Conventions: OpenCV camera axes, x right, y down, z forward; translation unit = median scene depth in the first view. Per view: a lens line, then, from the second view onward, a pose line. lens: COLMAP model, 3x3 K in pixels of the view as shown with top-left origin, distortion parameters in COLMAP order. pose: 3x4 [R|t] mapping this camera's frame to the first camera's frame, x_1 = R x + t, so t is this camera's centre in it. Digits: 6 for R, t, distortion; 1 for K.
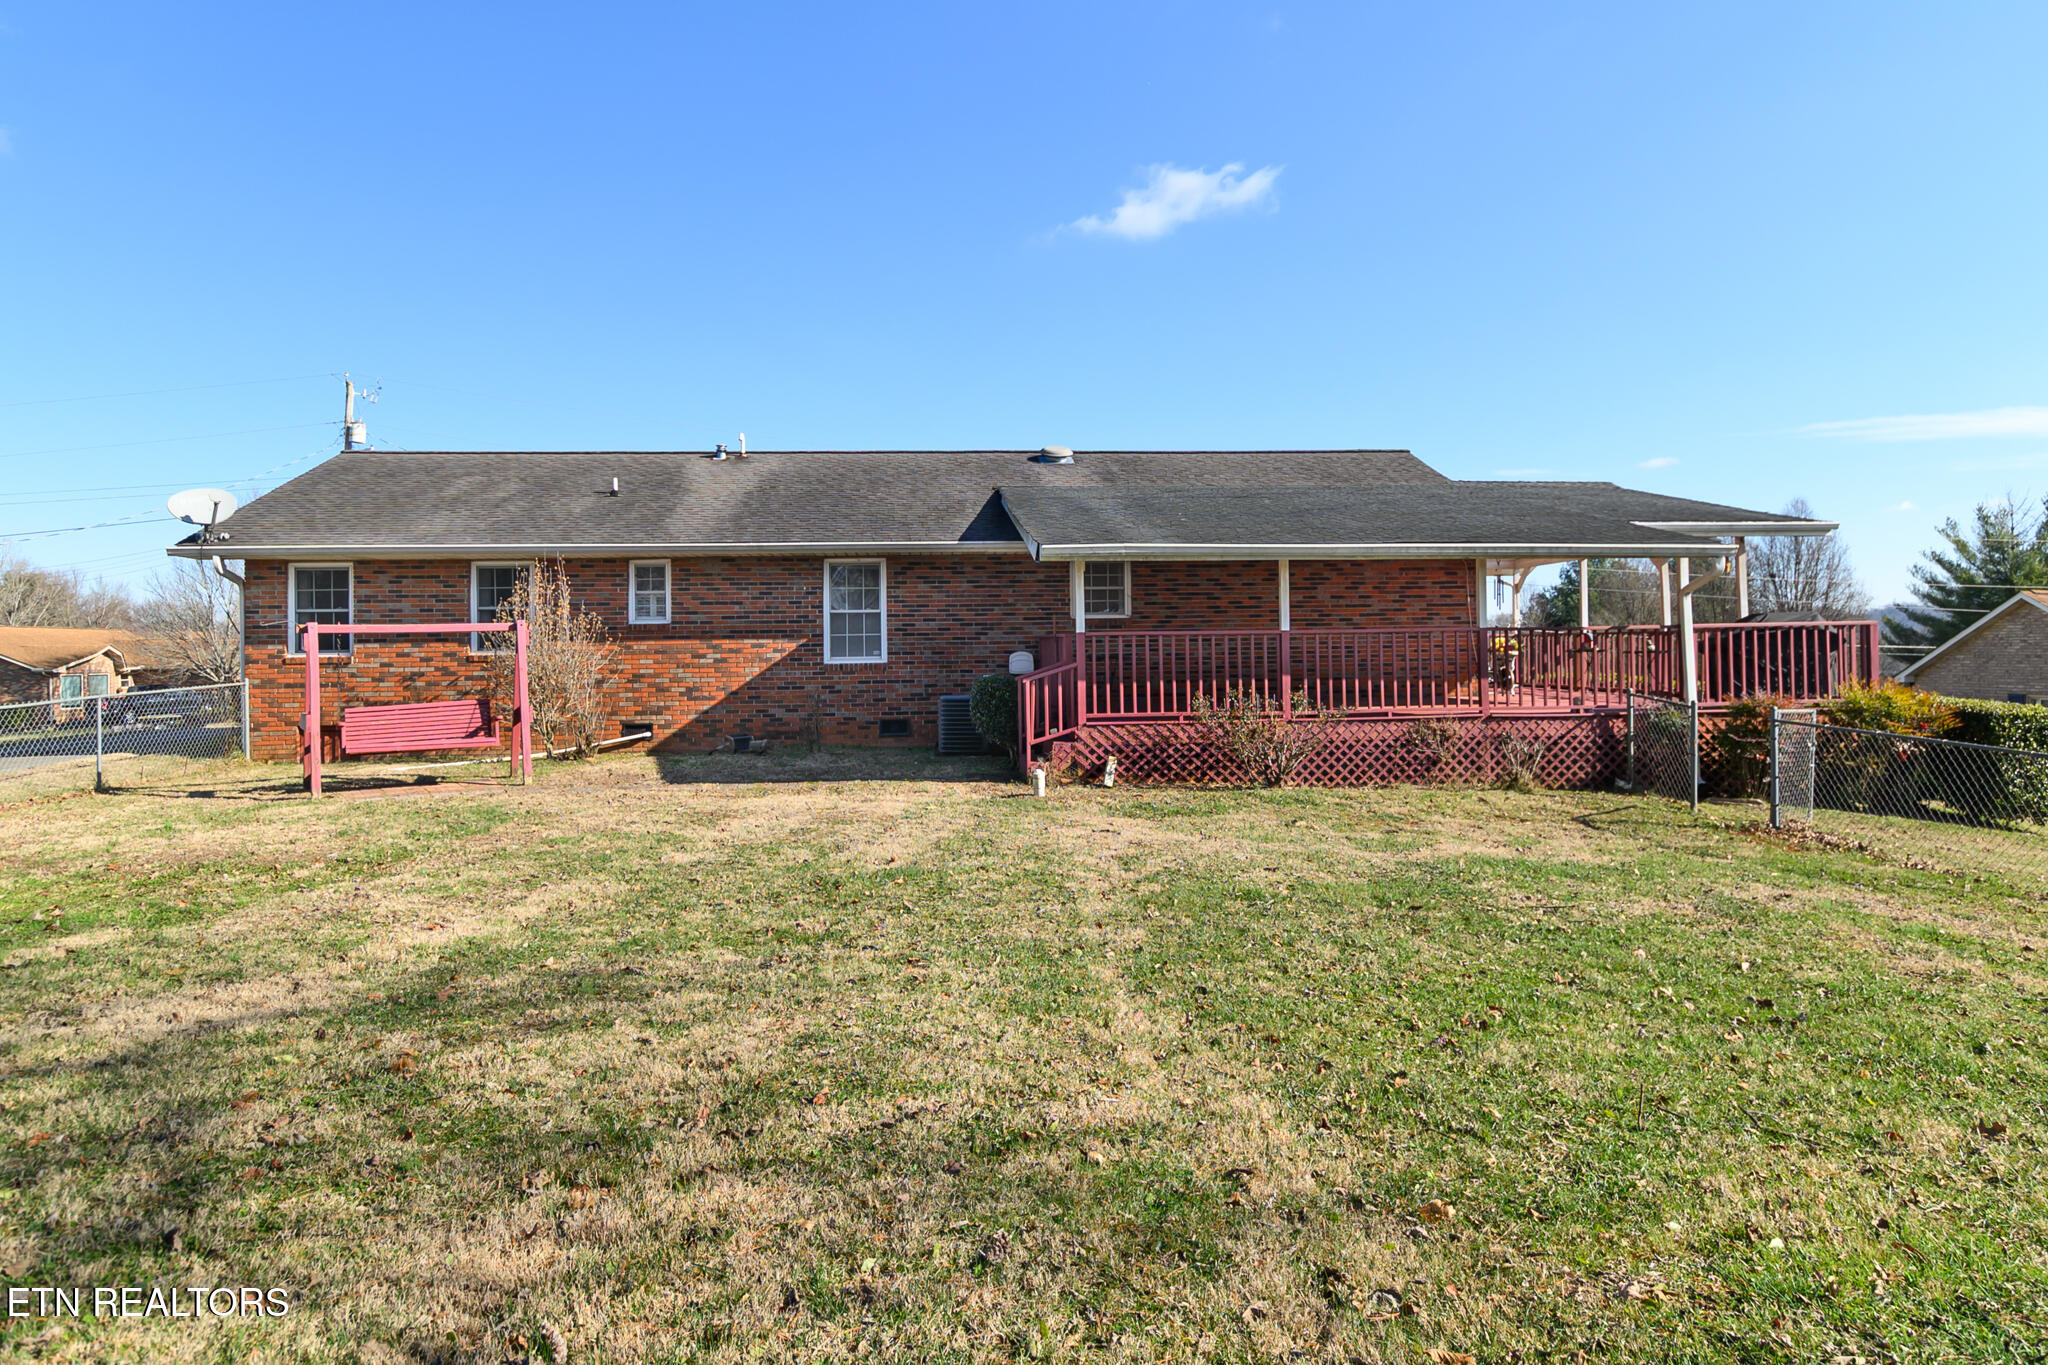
lens RADIAL K [[1256.8, 0, 1024.0], [0, 1256.8, 682.5], [0, 0, 1]] dist [0.000147, 0.000436]
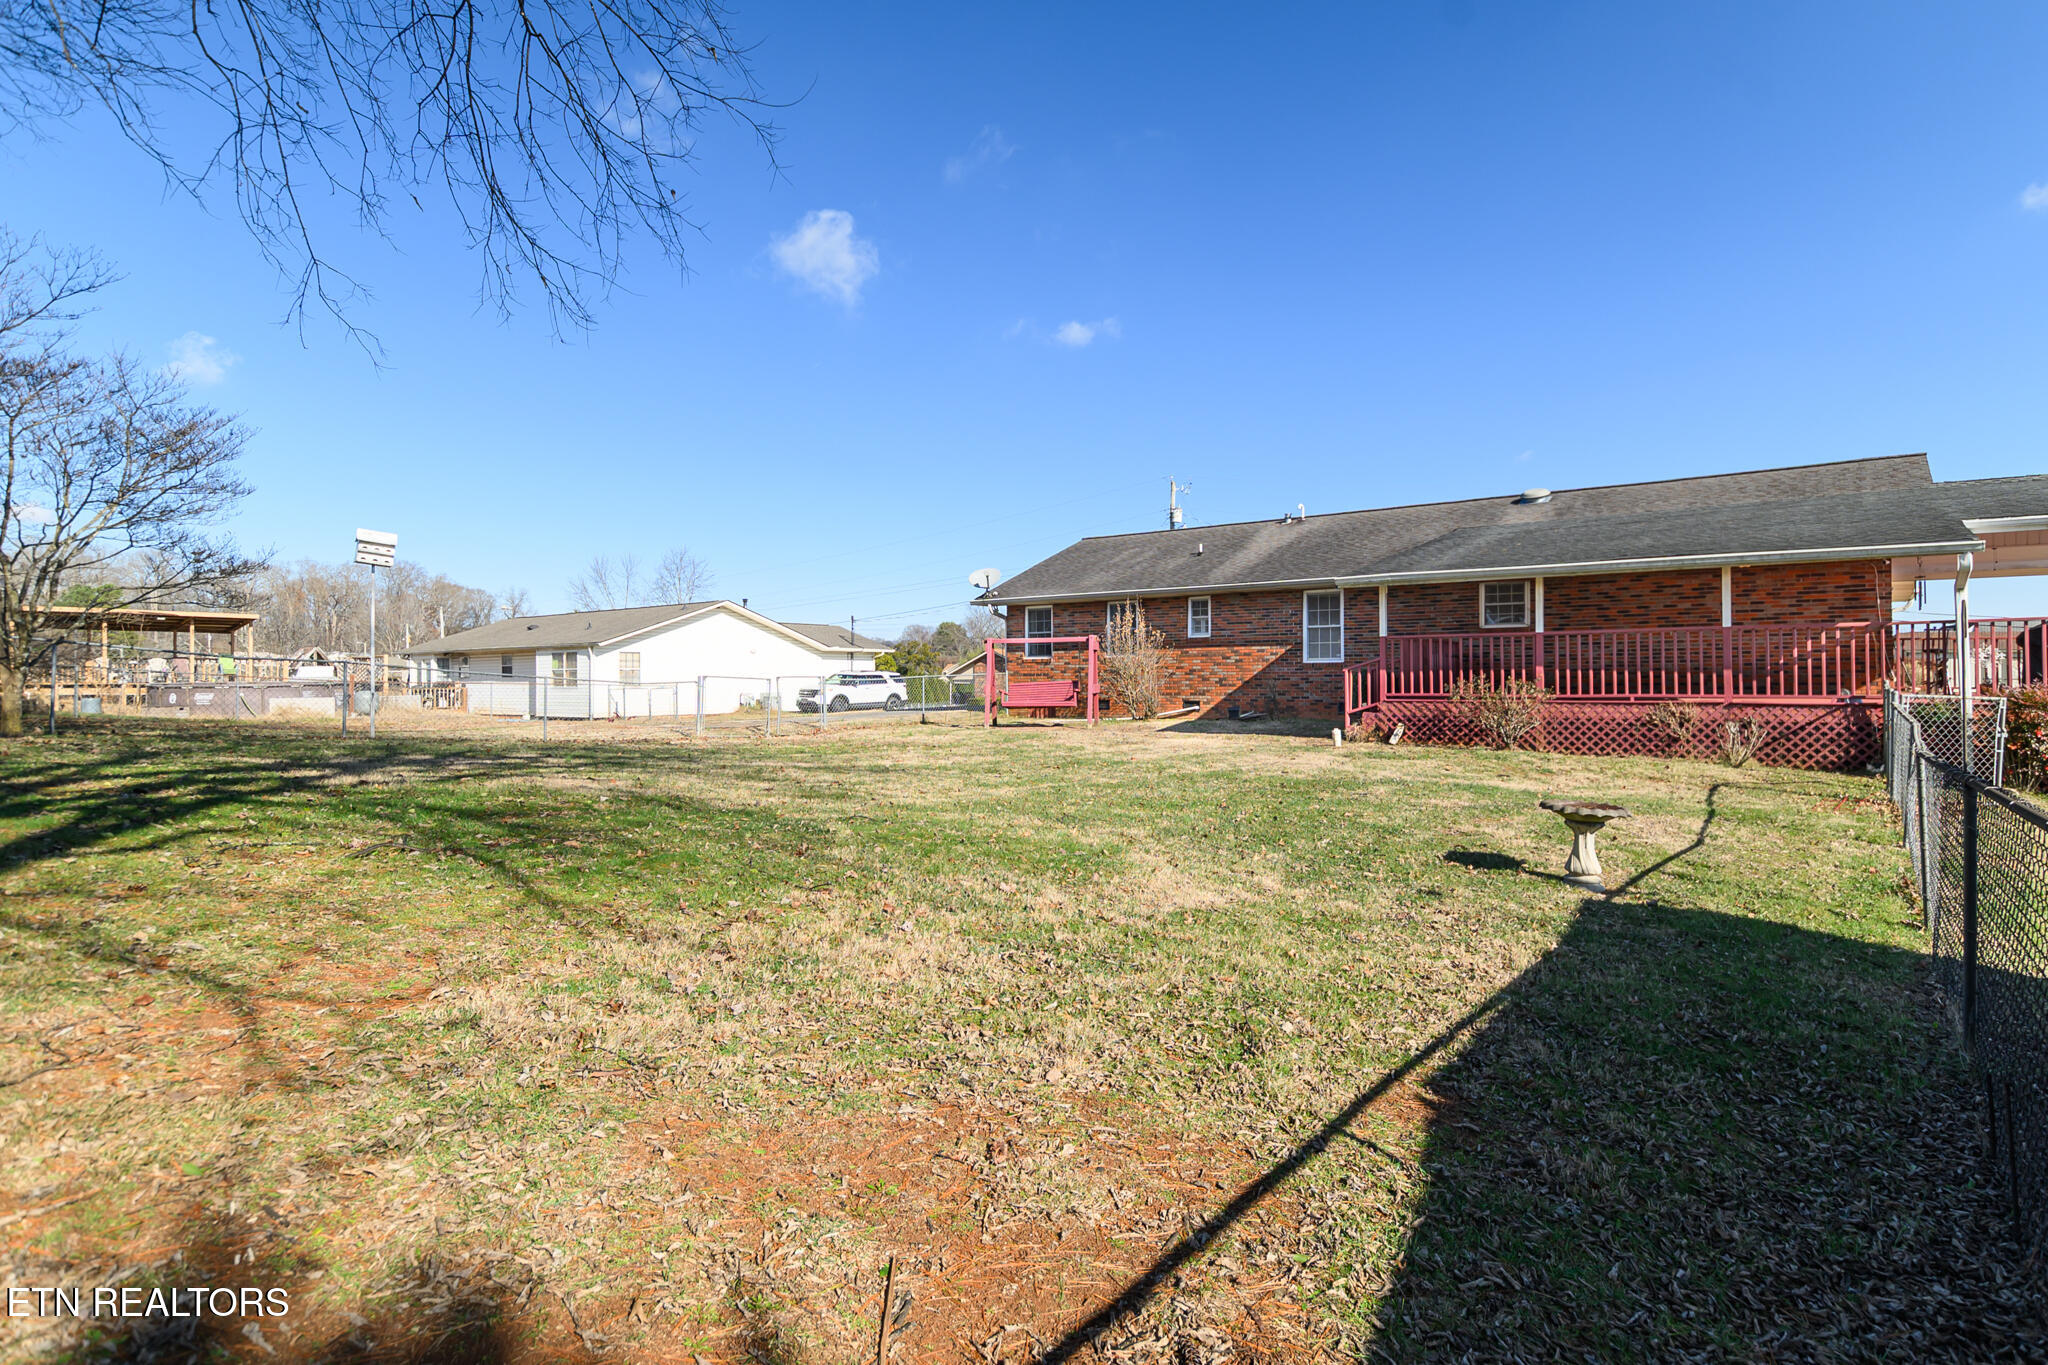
lens RADIAL K [[1104.5, 0, 1024.0], [0, 1104.5, 682.5], [0, 0, 1]] dist [0.001688, 0.000675]
pose [[0.735546, 0.011694, -0.677374, 0.493749], [-0.022982, 0.999706, -0.007698, 0.026470], [0.677085, 0.021230, 0.735599, -0.165875]]
